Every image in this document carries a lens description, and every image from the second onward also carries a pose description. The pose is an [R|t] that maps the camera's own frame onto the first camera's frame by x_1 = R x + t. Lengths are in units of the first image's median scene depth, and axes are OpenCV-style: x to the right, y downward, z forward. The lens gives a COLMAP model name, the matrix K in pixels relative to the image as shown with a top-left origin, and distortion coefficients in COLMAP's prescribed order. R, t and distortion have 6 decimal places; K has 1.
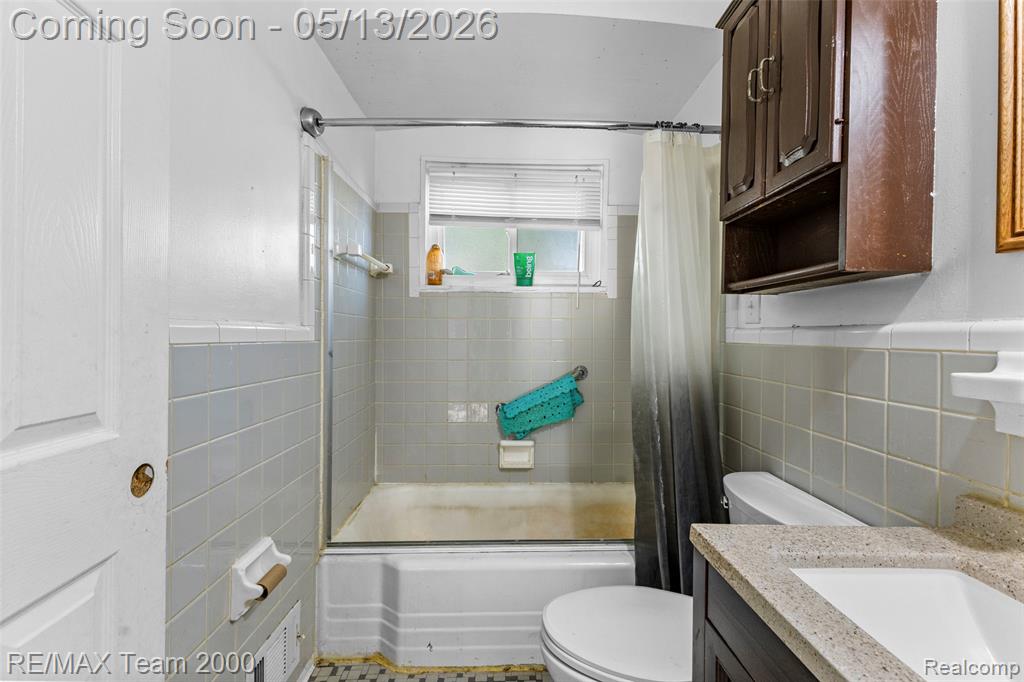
lens RADIAL K [[446.1, 0, 519.7], [0, 446.1, 341.3], [0, 0, 1]] dist [0.000114, -0.001034]
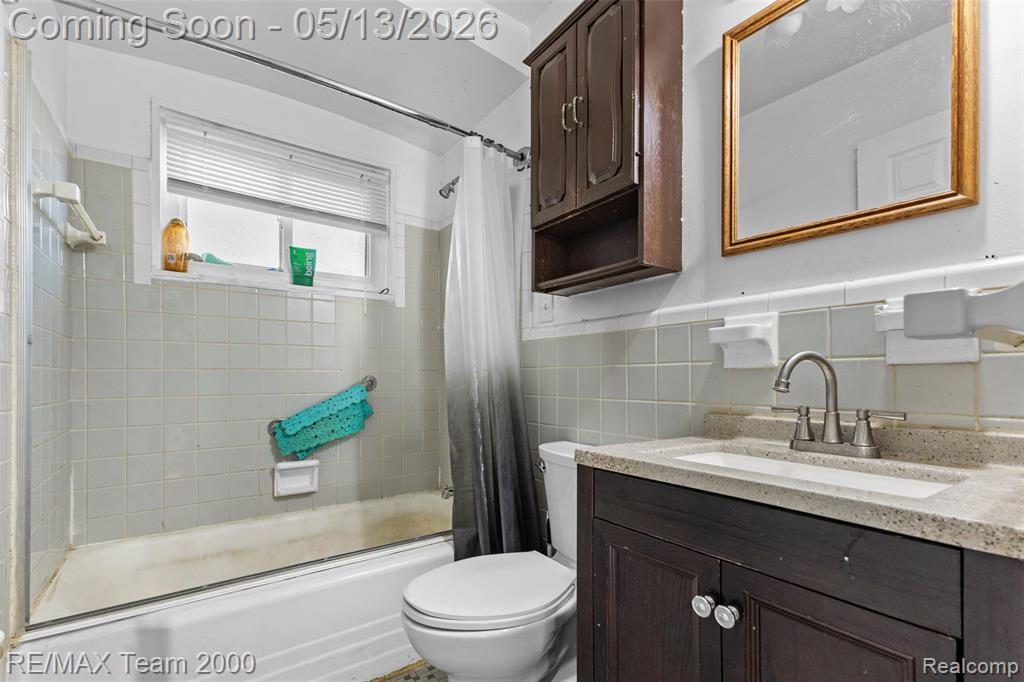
lens RADIAL K [[446.1, 0, 532.7], [0, 446.1, 374.3], [0, 0, 1]] dist [0.000114, -0.001034]
pose [[0.825952, -0.013933, 0.563568, -0.180128], [0.018575, 0.999824, -0.002504, 0.098021], [-0.563434, 0.012536, 0.826066, 0.030719]]
